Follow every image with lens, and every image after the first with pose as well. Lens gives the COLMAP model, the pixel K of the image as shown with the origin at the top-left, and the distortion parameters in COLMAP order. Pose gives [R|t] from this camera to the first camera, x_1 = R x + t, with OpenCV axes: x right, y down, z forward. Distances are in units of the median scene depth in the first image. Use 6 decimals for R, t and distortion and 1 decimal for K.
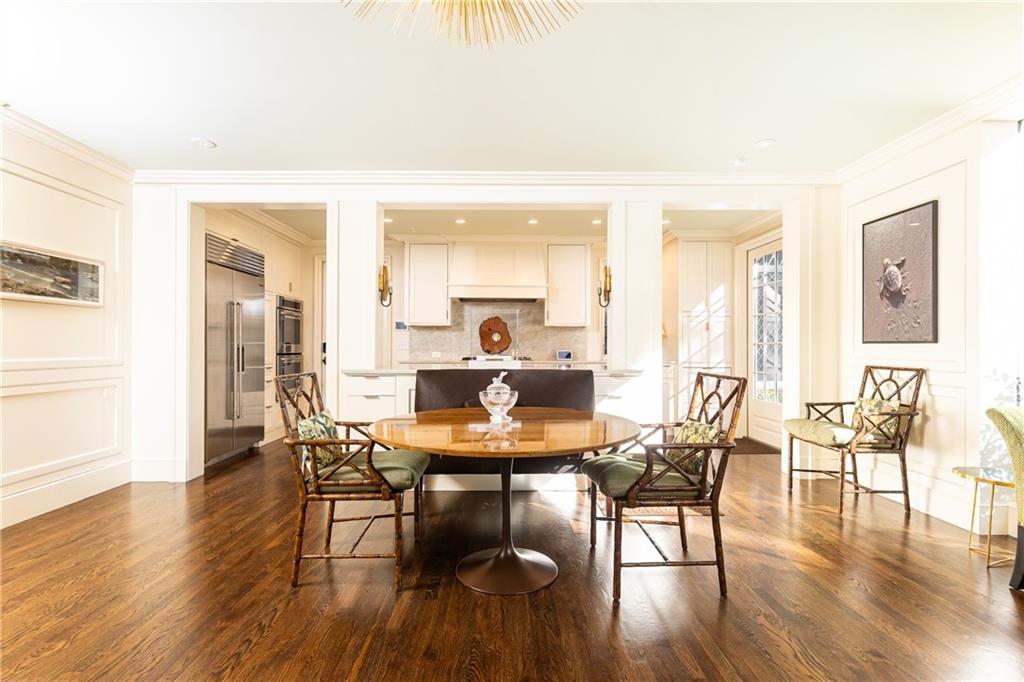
lens RADIAL K [[489.0, 0, 507.0], [0, 489.0, 343.6], [0, 0, 1]] dist [-0.001095, 0.000060]
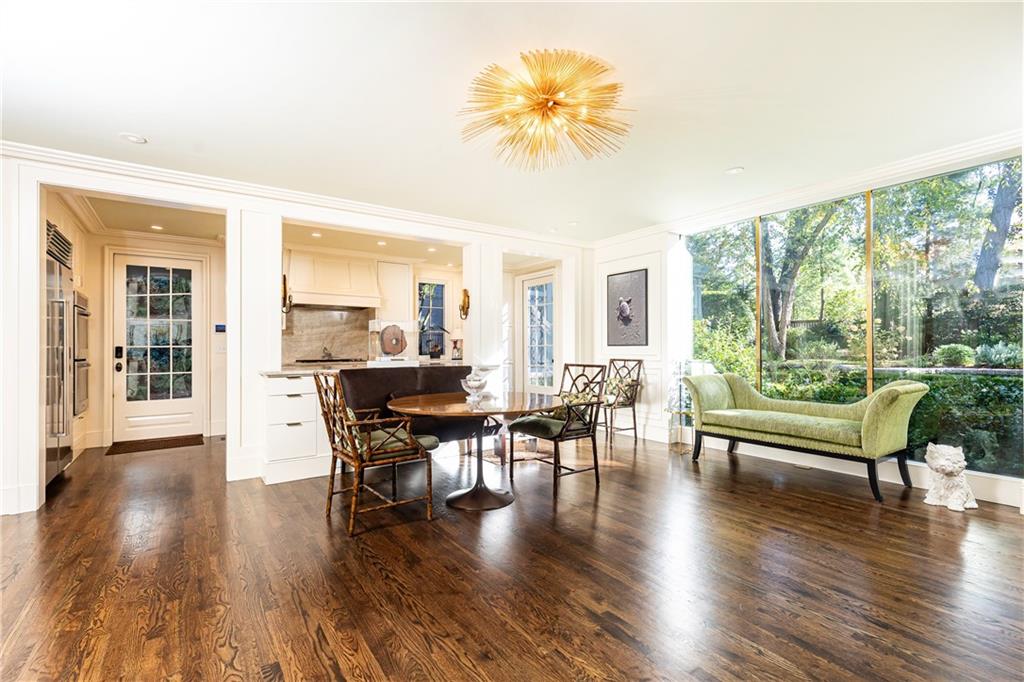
lens RADIAL K [[465.3, 0, 509.4], [0, 465.3, 344.3], [0, 0, 1]] dist [0.005721, 0.000539]
pose [[0.829194, 0.000082, 0.558961, -0.489535], [0.002524, 0.999989, -0.003892, -0.001149], [-0.558956, 0.004638, 0.829185, -0.155774]]
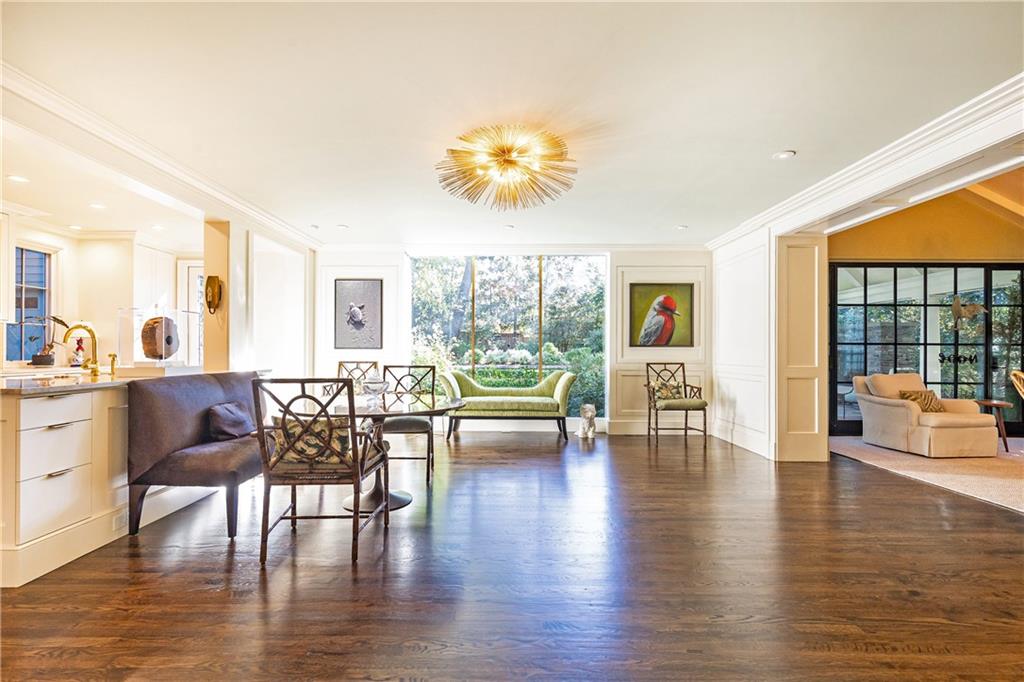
lens RADIAL K [[465.3, 0, 508.4], [0, 465.3, 347.1], [0, 0, 1]] dist [0.005721, 0.000539]
pose [[0.013399, 0.006992, 0.999886, -0.966830], [-0.006562, 0.999955, -0.006905, 0.000648], [-0.999889, -0.006469, 0.013445, 0.398304]]
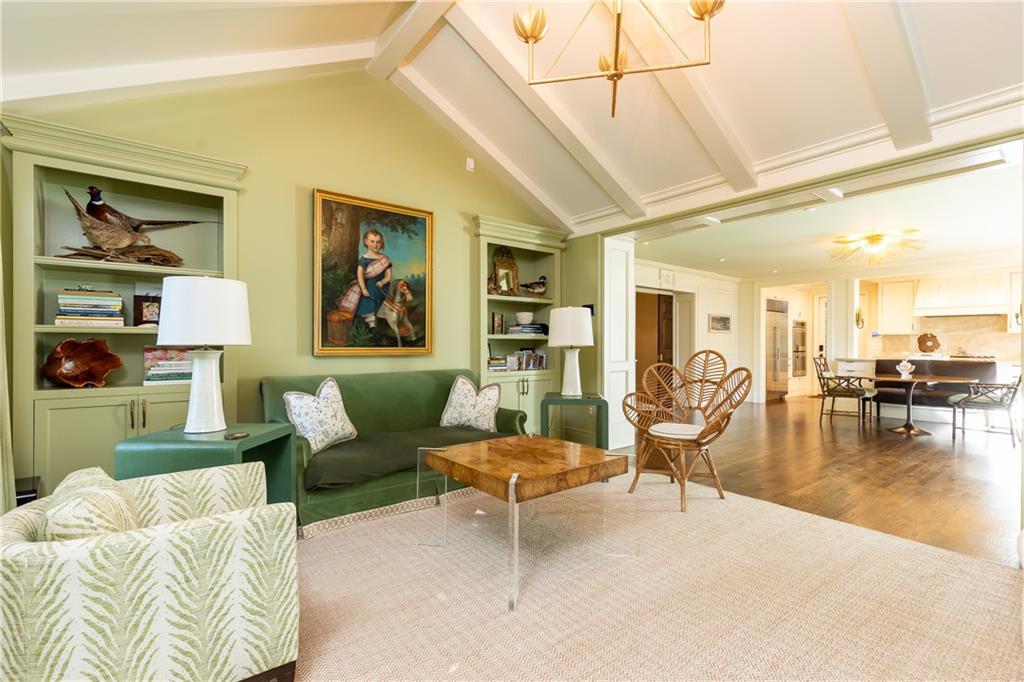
lens RADIAL K [[465.3, 0, 510.1], [0, 465.3, 343.7], [0, 0, 1]] dist [0.005721, 0.000539]
pose [[0.606602, -0.002112, -0.795003, 0.483532], [0.002036, 0.999997, -0.001104, -0.014654], [0.795003, -0.000949, 0.606605, -1.560637]]
